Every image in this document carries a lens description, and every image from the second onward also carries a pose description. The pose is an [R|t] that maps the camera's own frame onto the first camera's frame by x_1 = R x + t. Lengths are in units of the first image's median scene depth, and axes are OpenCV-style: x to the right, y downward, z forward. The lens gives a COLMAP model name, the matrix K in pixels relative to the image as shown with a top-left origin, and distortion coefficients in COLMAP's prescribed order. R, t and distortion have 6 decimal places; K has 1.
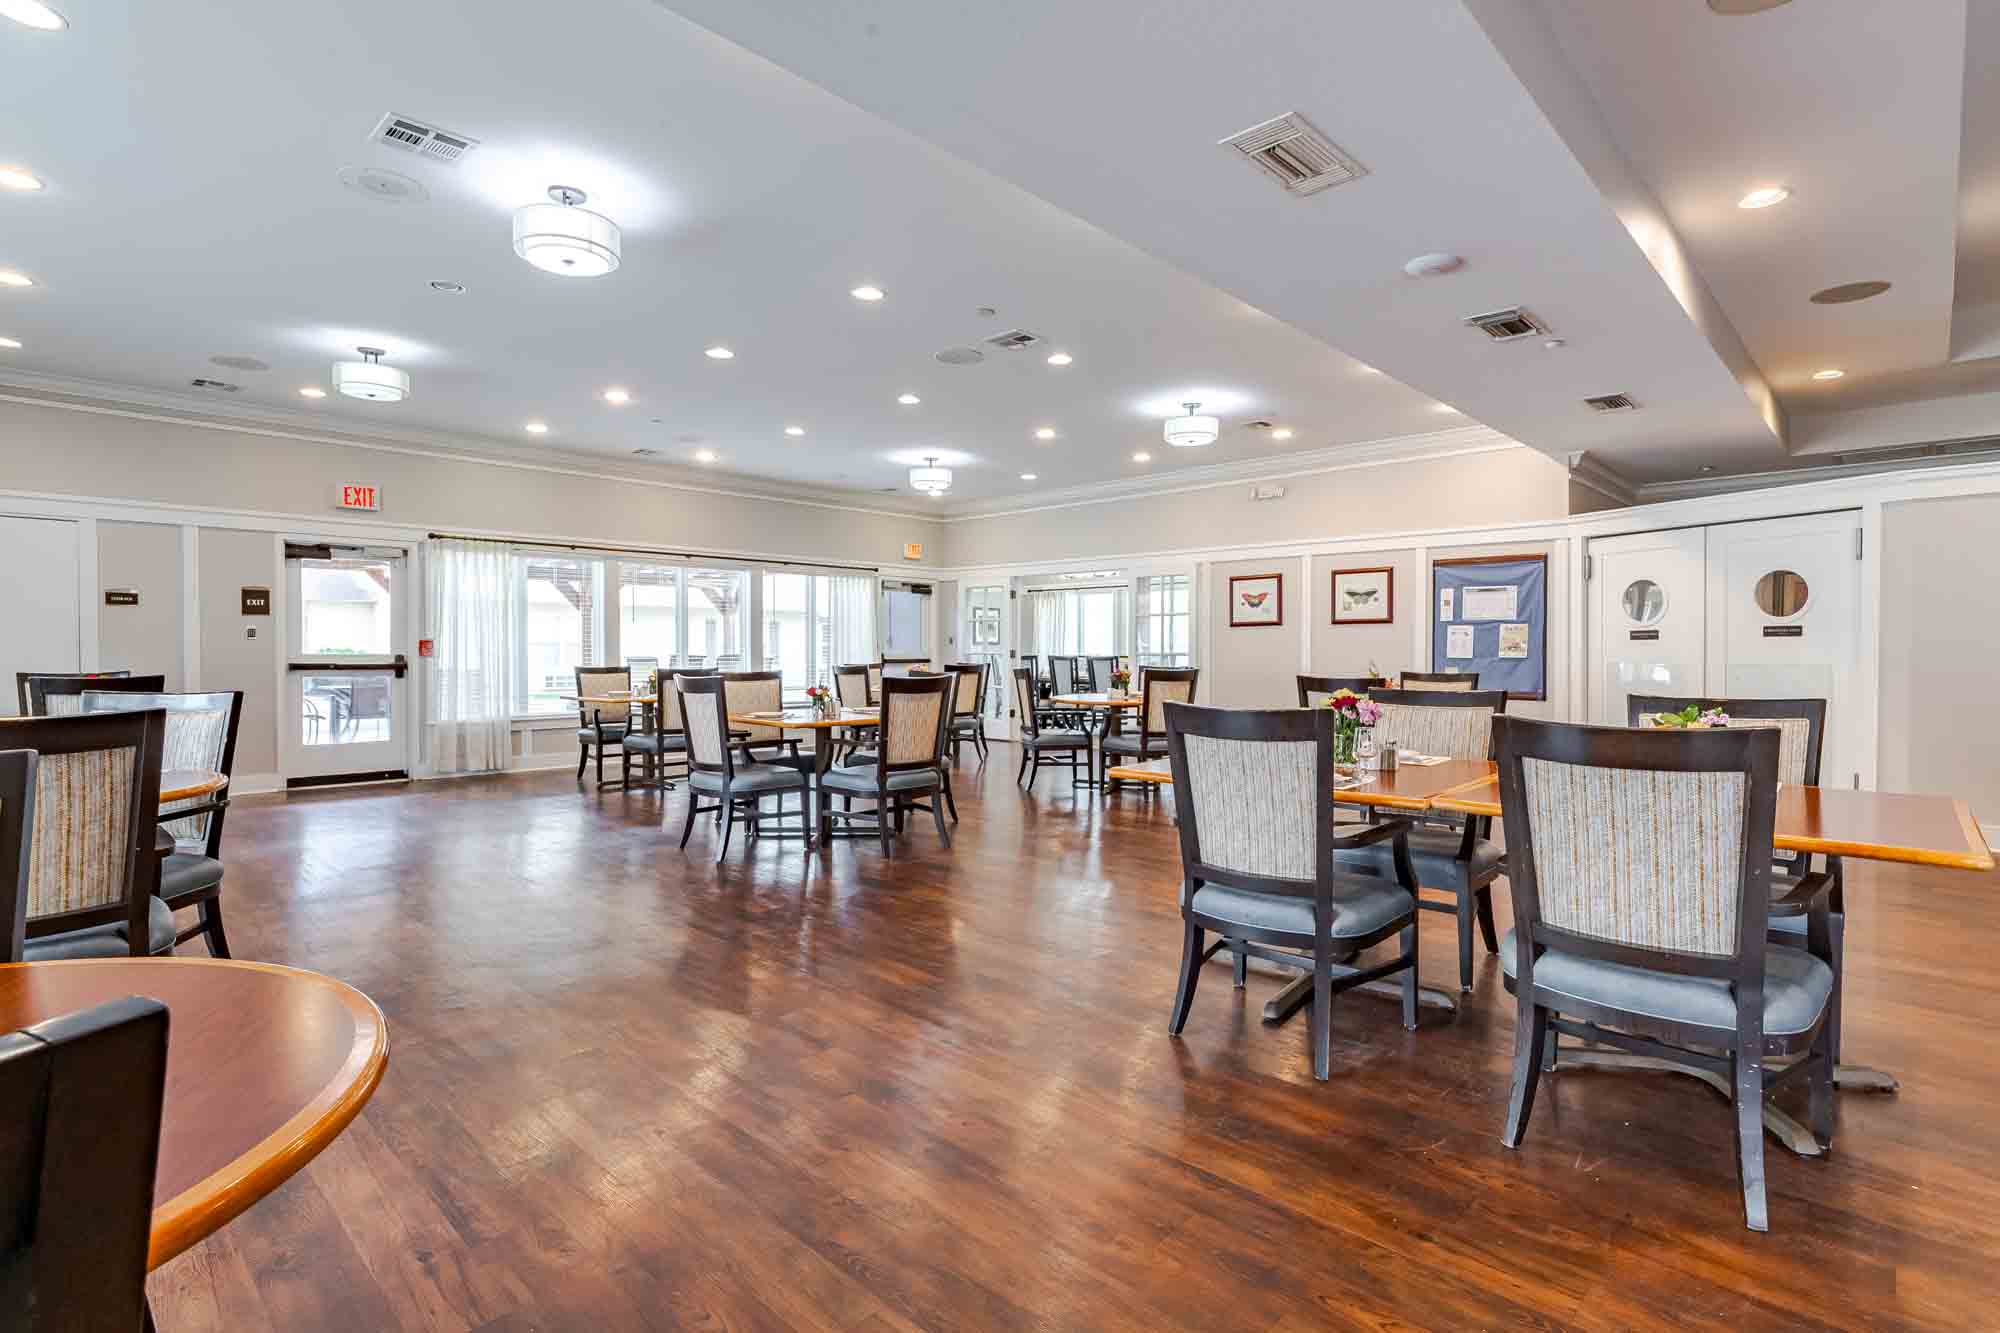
lens RADIAL K [[983.8, 0, 1006.4], [0, 983.8, 662.5], [0, 0, 1]] dist [-0.001965, -0.000145]
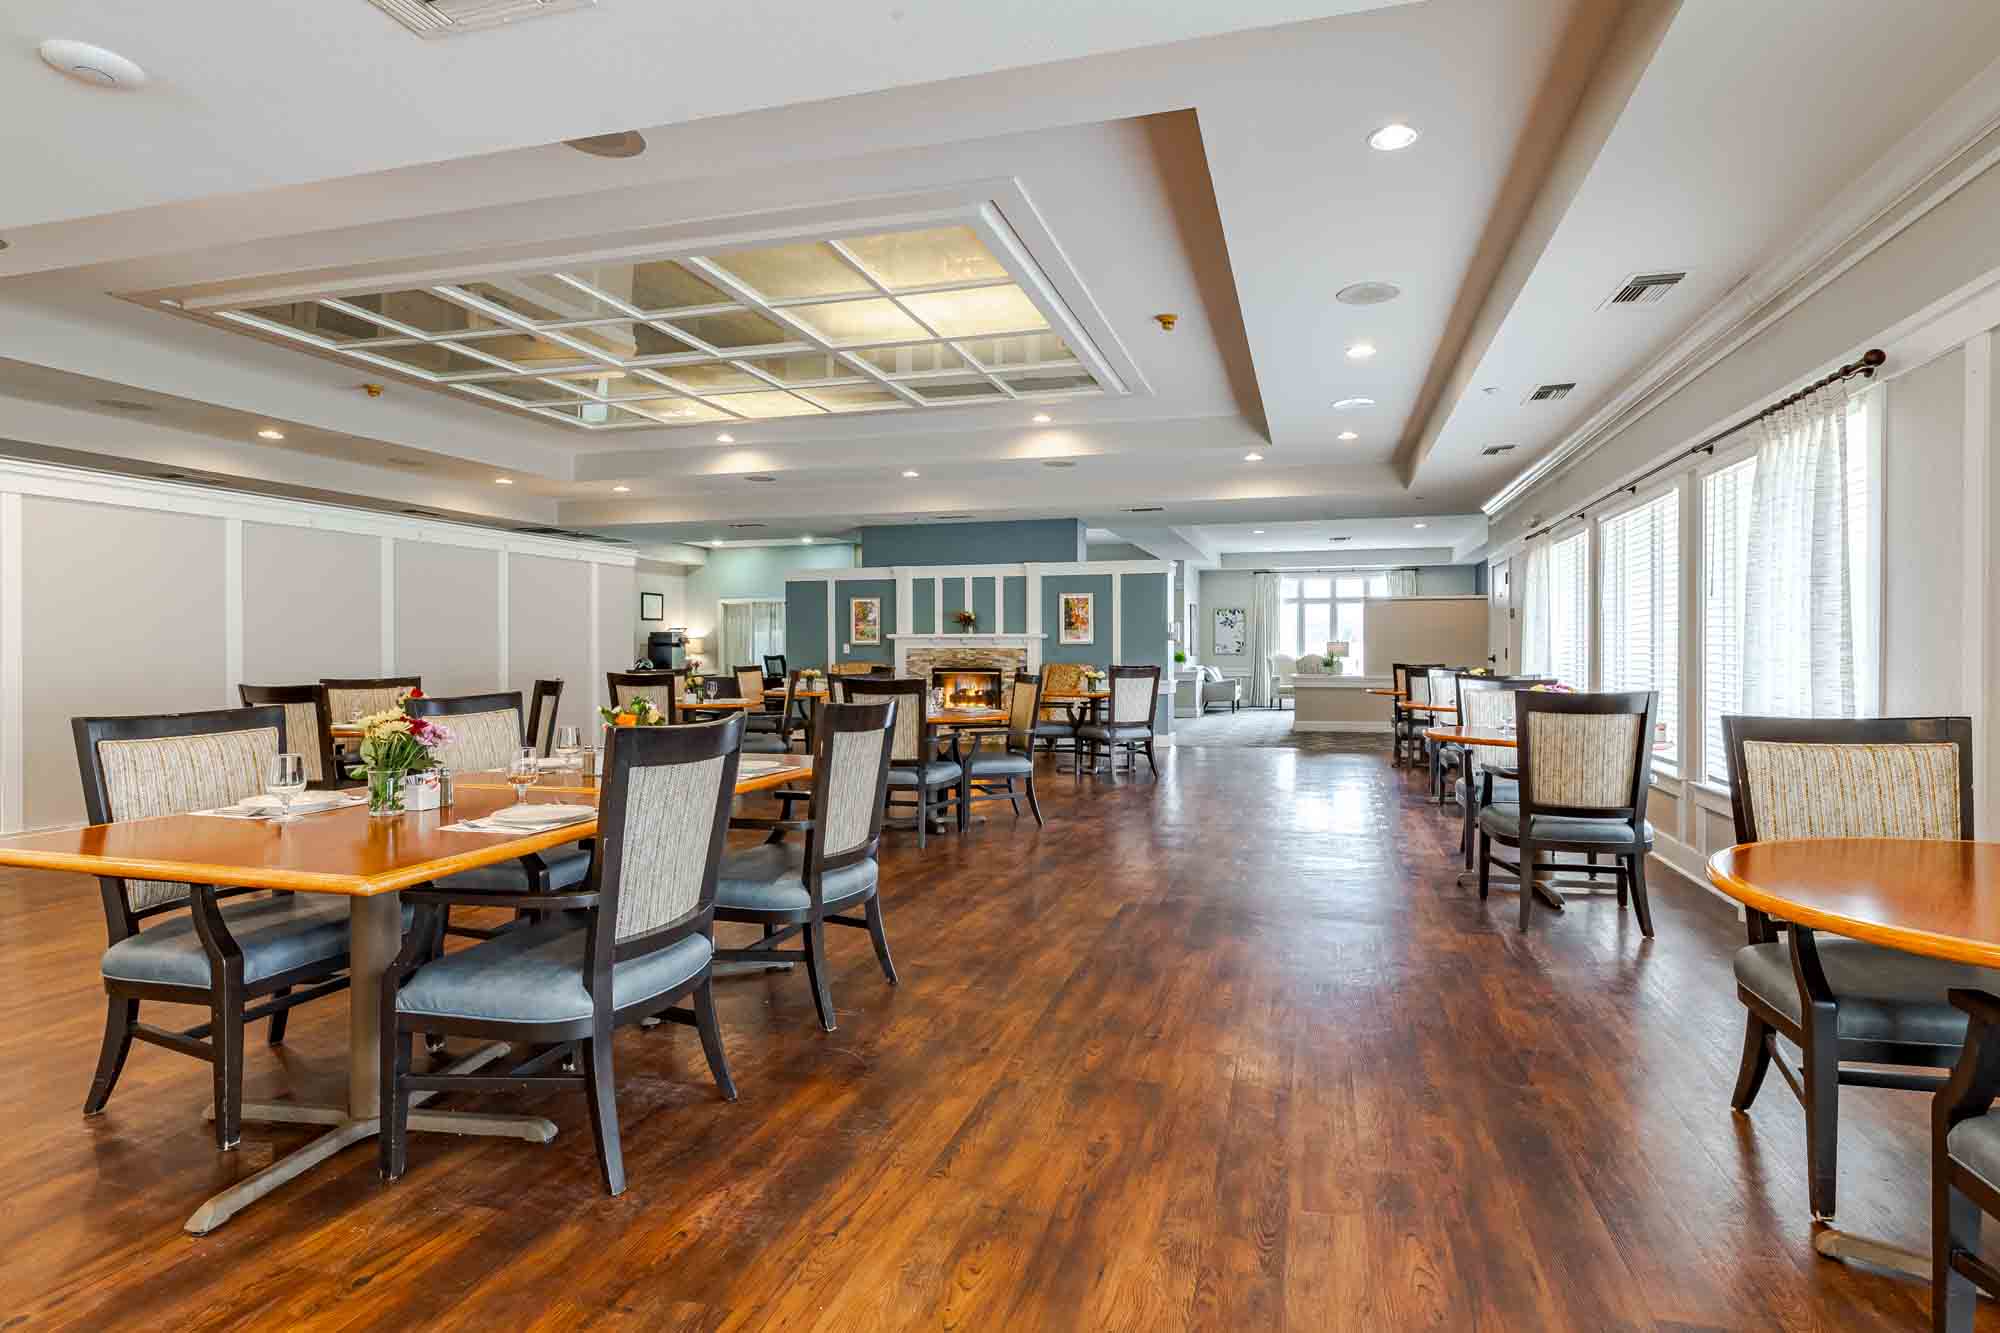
lens RADIAL K [[983.8, 0, 1006.4], [0, 983.8, 662.5], [0, 0, 1]] dist [-0.001965, -0.000145]
pose [[-0.451309, -0.010734, 0.892303, -0.890646], [0.011970, 0.999765, 0.018081, -0.027268], [-0.892288, 0.018841, -0.451074, 1.594281]]
